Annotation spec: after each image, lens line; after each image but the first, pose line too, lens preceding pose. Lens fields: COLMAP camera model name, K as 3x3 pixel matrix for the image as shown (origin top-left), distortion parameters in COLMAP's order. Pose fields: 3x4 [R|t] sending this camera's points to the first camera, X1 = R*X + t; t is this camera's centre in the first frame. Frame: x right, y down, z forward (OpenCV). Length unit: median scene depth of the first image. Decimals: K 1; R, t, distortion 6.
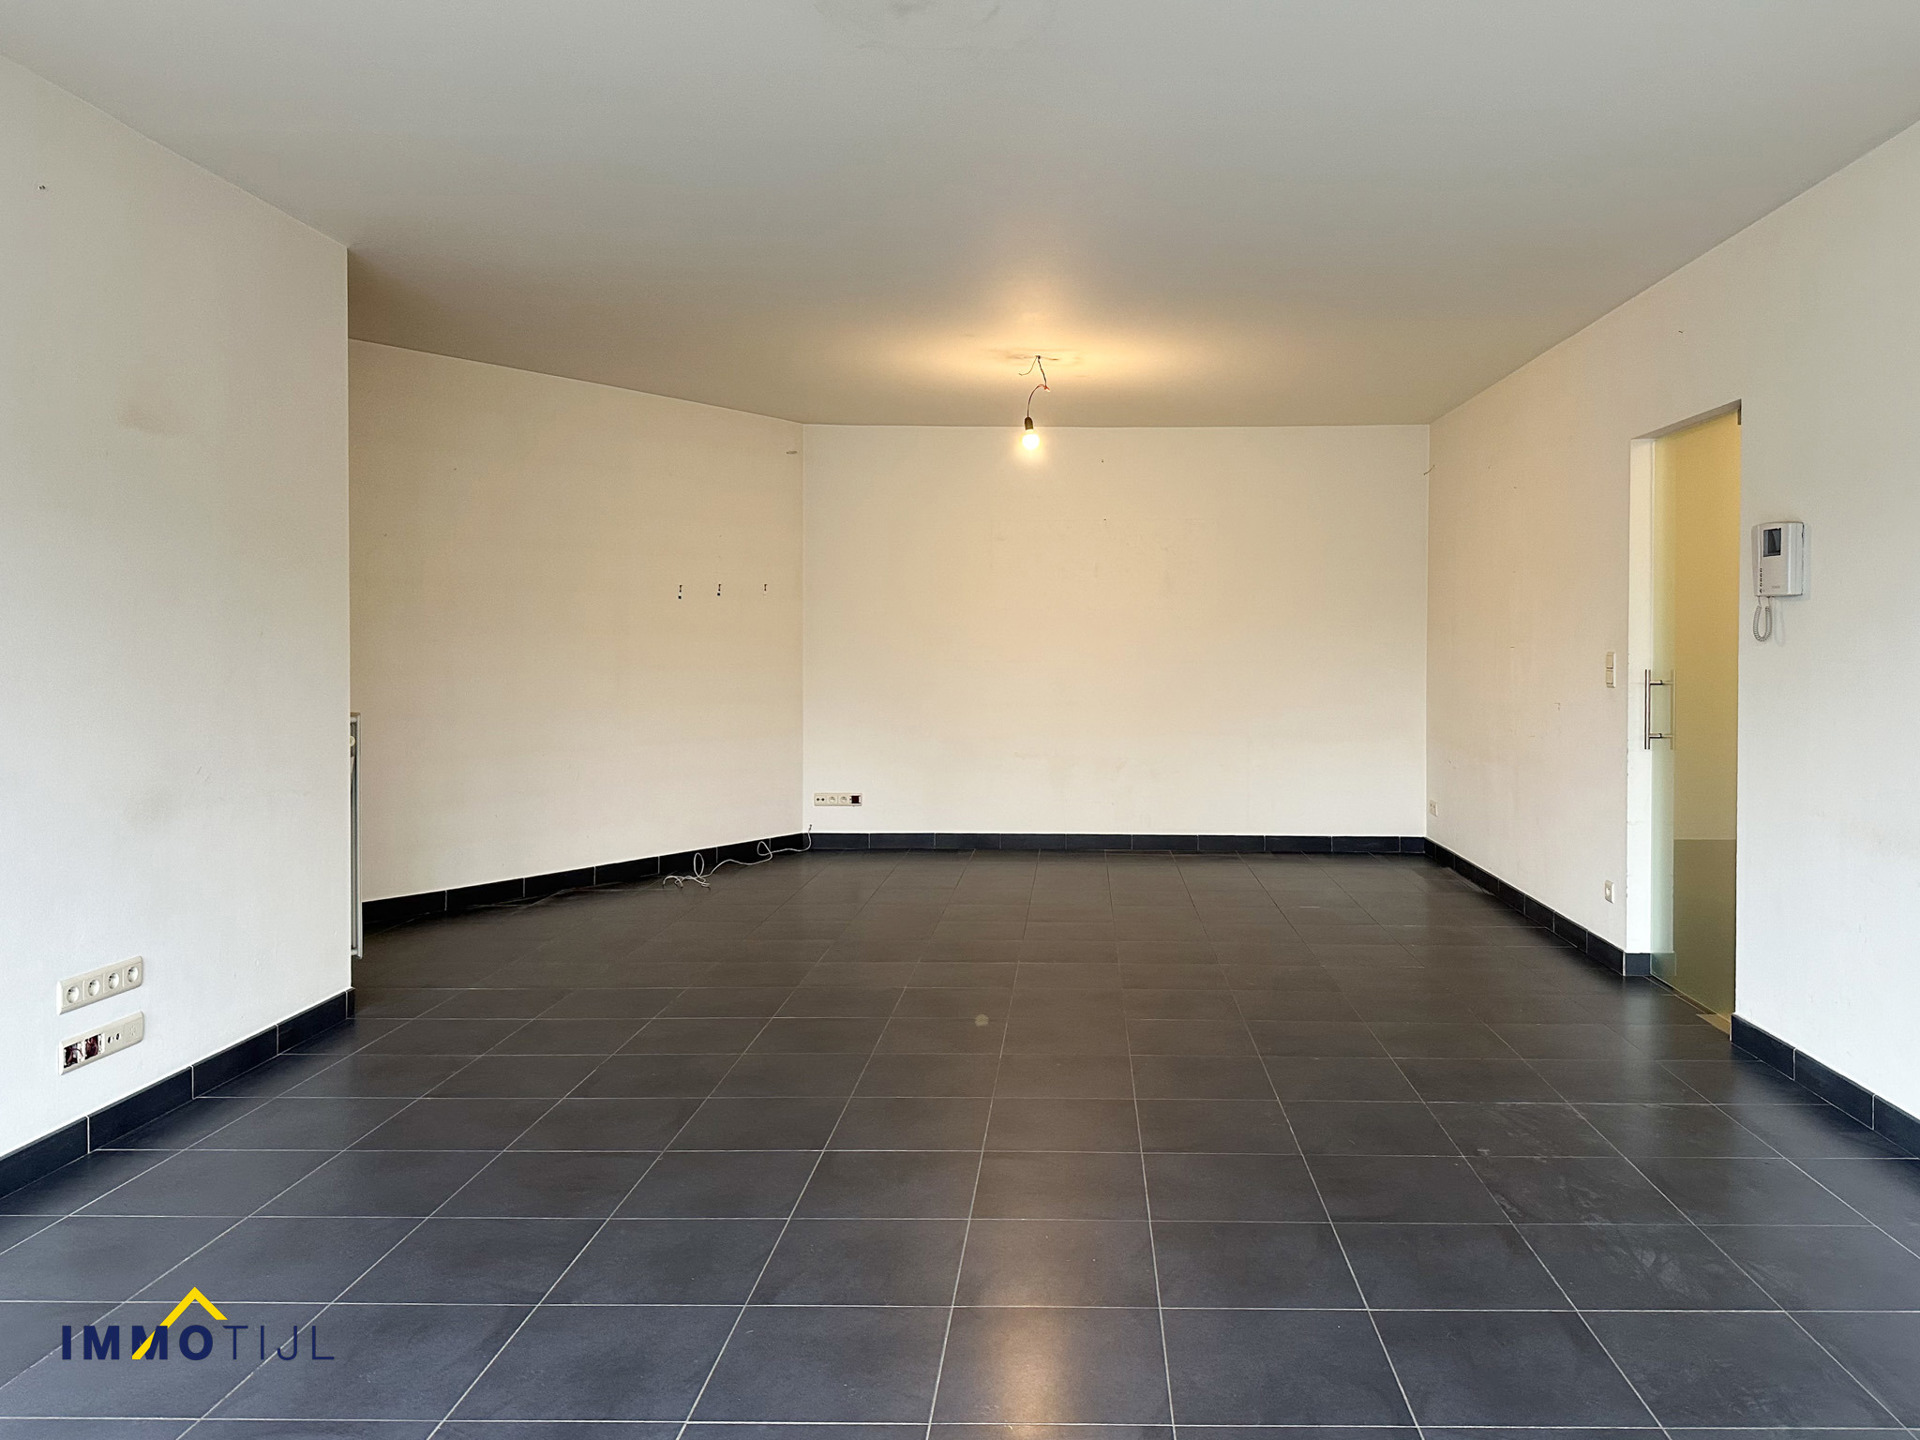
lens RADIAL K [[1377.1, 0, 1006.4], [0, 1377.1, 647.9], [0, 0, 1]] dist [0.070584, -0.098935]
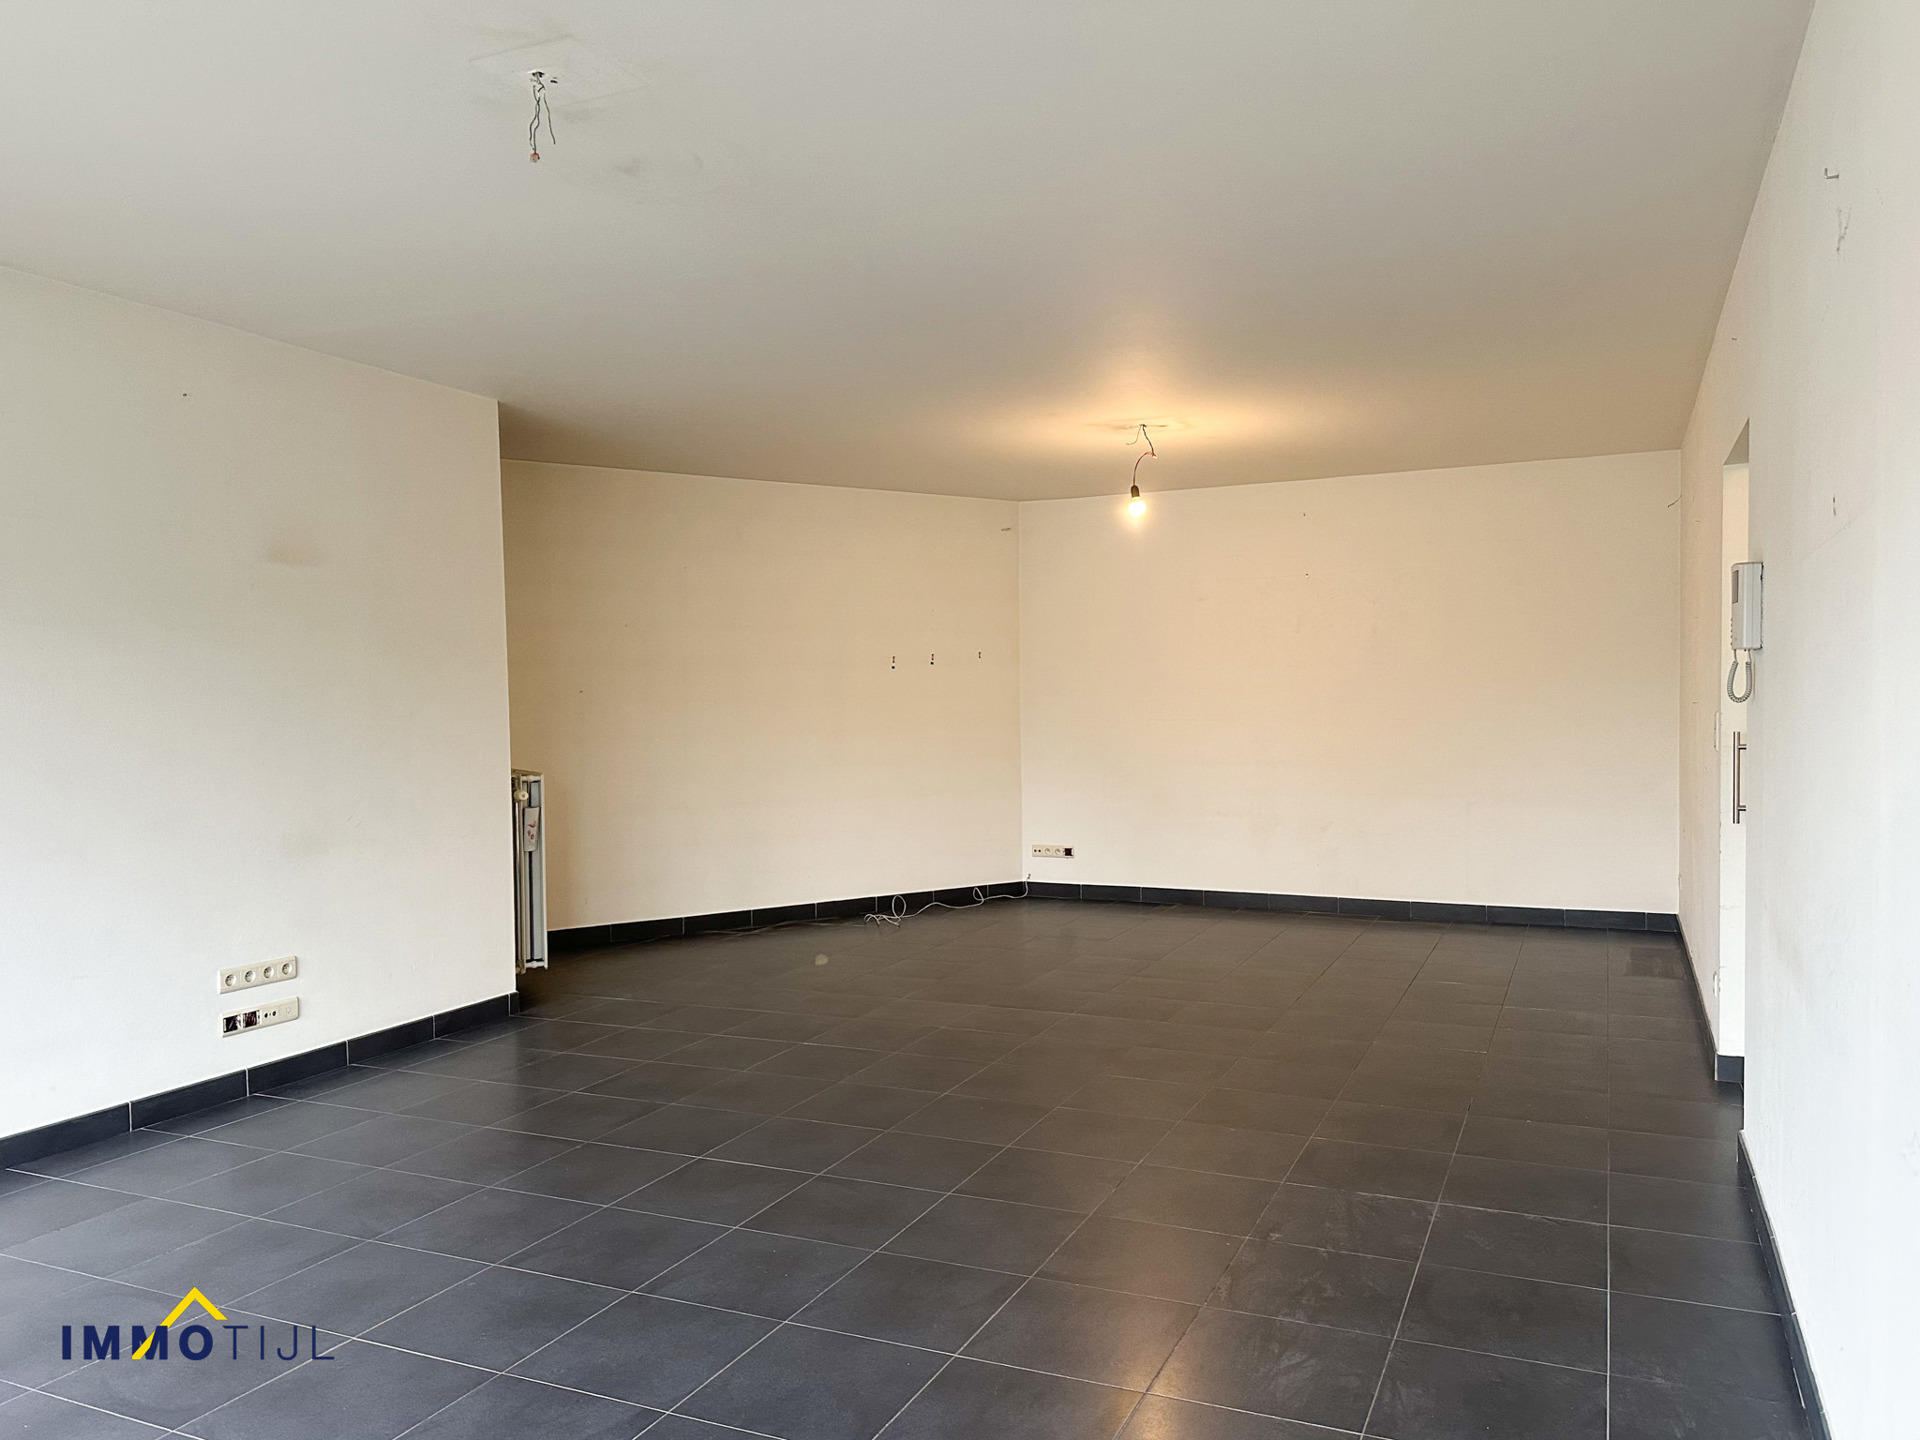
lens RADIAL K [[1377.1, 0, 1015.0], [0, 1377.1, 725.0], [0, 0, 1]] dist [0.070584, -0.098935]
pose [[0.920288, -0.003907, -0.391223, 0.333562], [0.013582, 0.999666, 0.021966, -0.013592], [0.391007, -0.025529, 0.920034, 0.021384]]
